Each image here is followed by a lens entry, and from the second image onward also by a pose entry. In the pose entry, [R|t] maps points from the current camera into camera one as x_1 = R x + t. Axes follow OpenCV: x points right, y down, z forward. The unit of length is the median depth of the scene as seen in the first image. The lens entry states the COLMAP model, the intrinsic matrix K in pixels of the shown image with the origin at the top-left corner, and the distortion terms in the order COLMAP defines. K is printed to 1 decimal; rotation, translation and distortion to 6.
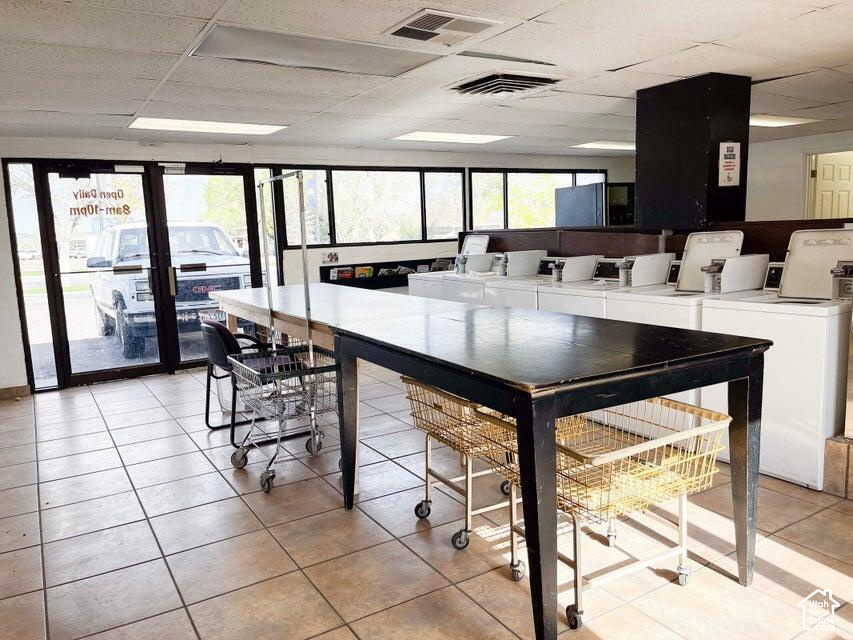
lens RADIAL K [[654.8, 0, 426.0], [0, 654.8, 317.6], [0, 0, 1]] dist [0.052089, -0.050936]
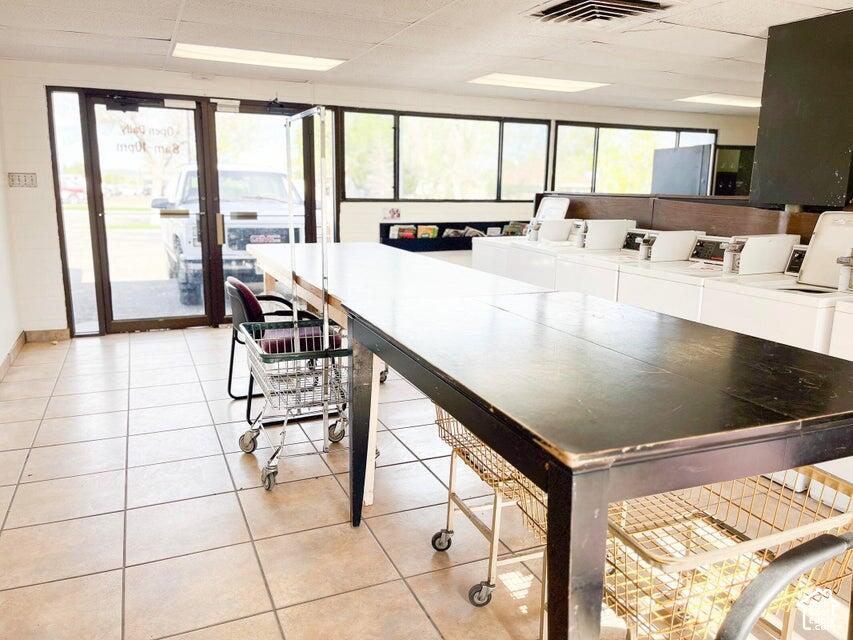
lens RADIAL K [[654.8, 0, 428.6], [0, 654.8, 316.4], [0, 0, 1]] dist [0.052089, -0.050936]
pose [[0.989992, 0.078601, -0.117205, 0.036291], [-0.070931, 0.995145, 0.068234, -0.024056], [0.121999, -0.059237, 0.990761, 0.151538]]
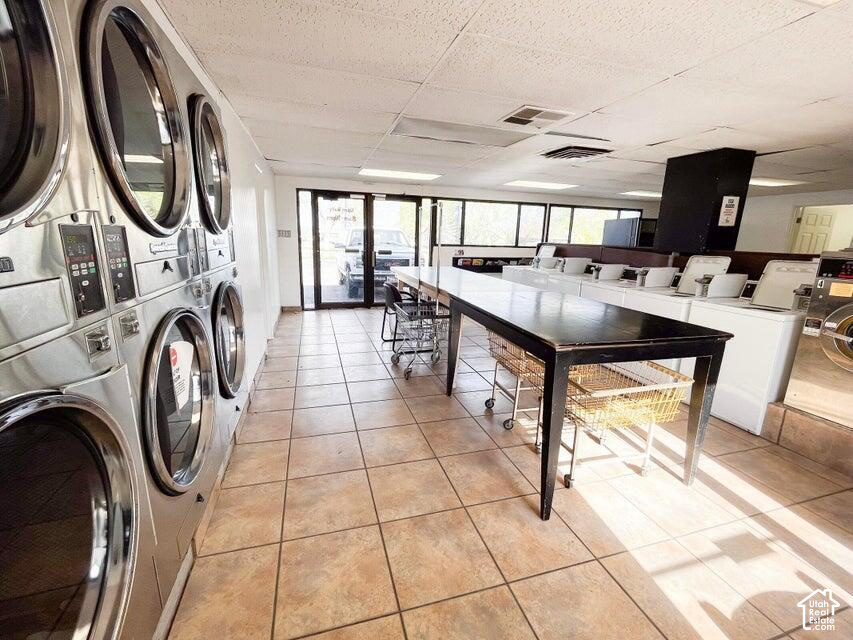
lens RADIAL K [[373.7, 0, 424.3], [0, 373.7, 316.4], [0, 0, 1]] dist [0.002525, 0.000930]
pose [[0.965896, 0.117337, -0.230818, 0.020465], [-0.098643, 0.990956, 0.090971, -0.007048], [0.239404, -0.065100, 0.968735, 0.008070]]
